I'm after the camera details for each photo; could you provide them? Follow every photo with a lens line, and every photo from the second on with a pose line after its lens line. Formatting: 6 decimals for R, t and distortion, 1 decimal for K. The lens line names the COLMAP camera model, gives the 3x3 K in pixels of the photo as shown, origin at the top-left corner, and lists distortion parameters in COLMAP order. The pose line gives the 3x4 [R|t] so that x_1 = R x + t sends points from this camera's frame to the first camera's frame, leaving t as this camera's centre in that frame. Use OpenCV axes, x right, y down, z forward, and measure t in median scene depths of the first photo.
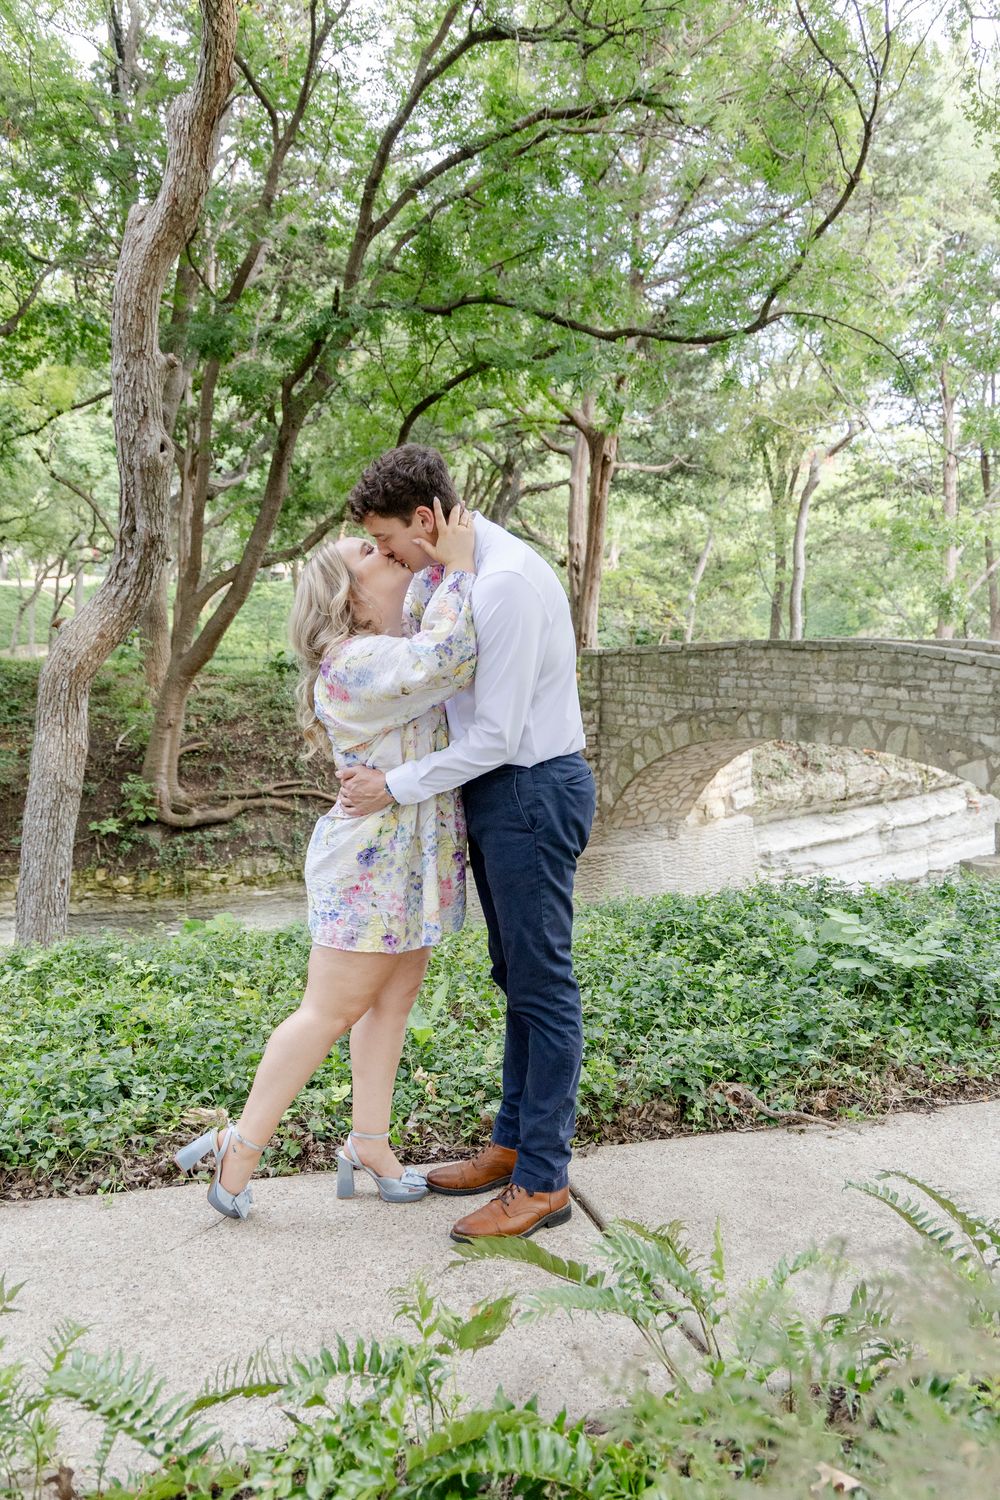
lens RADIAL K [[1216.3, 0, 429.6], [0, 1216.3, 724.3], [0, 0, 1]] dist [-0.012442, -0.001926]
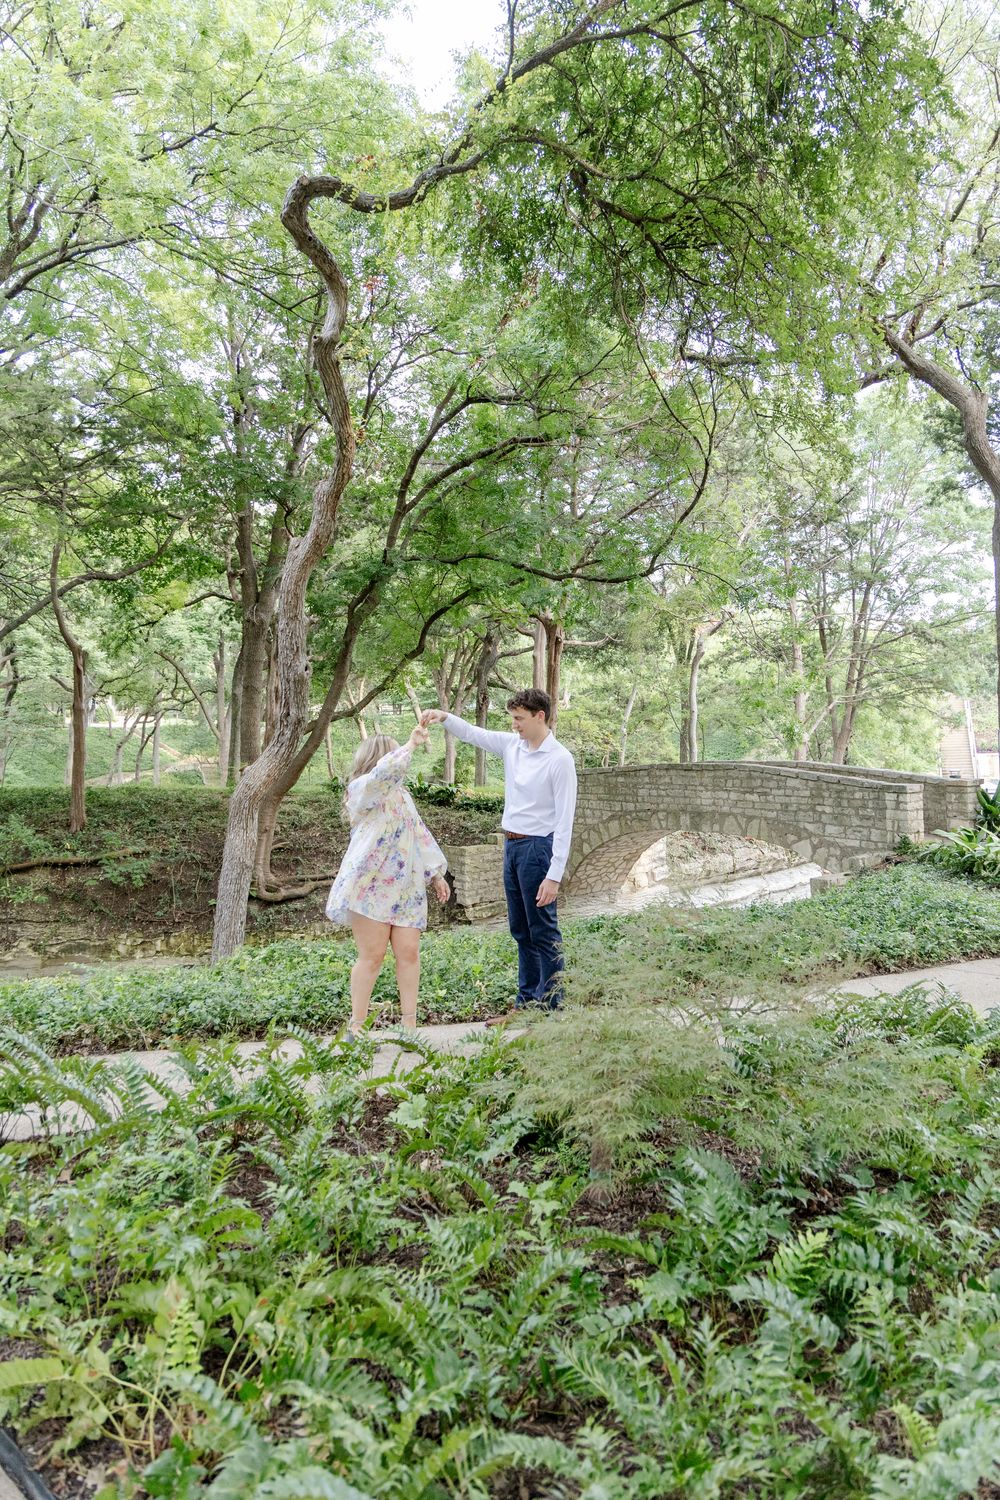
lens RADIAL K [[1085.8, 0, 500.0], [0, 1085.8, 750.0], [0, 0, 1]] dist [0.006656, 0.000946]
pose [[0.996238, -0.018681, 0.084627, -0.039591], [0.024833, 0.997078, -0.072240, 0.005219], [-0.083030, 0.074069, 0.993791, -0.299400]]
